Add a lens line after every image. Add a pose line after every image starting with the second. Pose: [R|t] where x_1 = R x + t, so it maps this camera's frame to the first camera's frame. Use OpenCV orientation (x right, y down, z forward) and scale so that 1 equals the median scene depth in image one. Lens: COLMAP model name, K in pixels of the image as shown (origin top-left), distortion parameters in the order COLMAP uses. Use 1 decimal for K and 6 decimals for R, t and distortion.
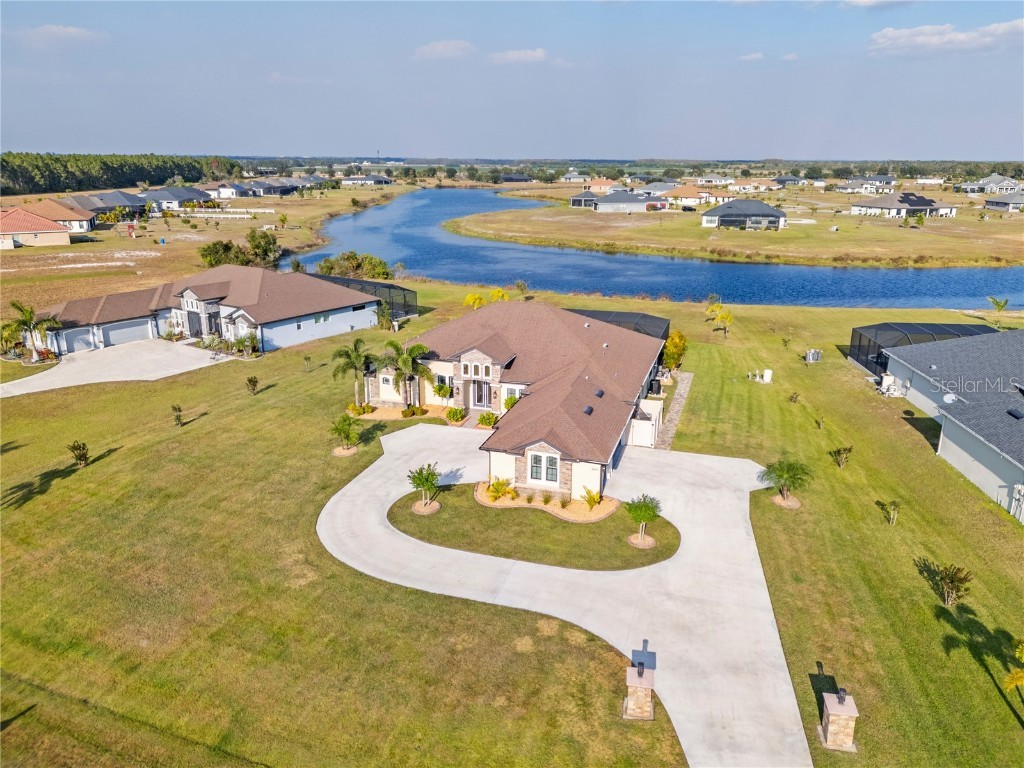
lens RADIAL K [[750.3, 0, 518.1], [0, 750.3, 383.6], [0, 0, 1]] dist [0.060077, -0.050890]
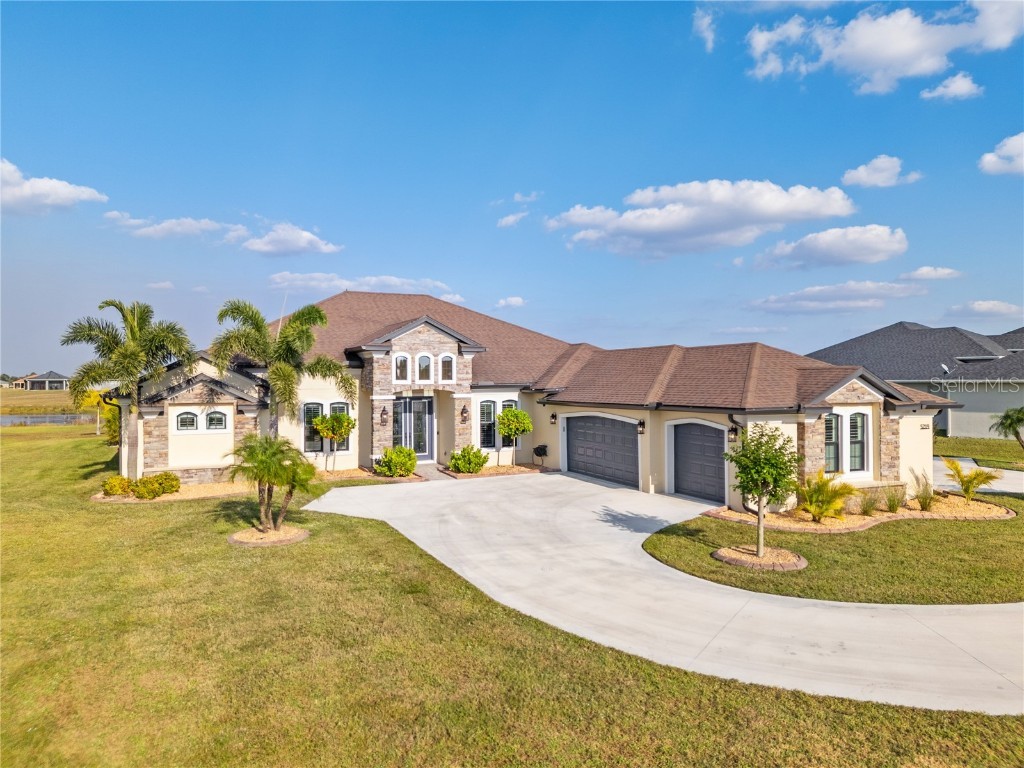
lens RADIAL K [[750.3, 0, 518.1], [0, 750.3, 383.6], [0, 0, 1]] dist [0.060077, -0.050890]
pose [[0.754547, -0.020281, 0.655932, -0.116782], [0.203281, 0.957583, -0.204235, 0.036688], [-0.623968, 0.287444, 0.726664, 0.214220]]
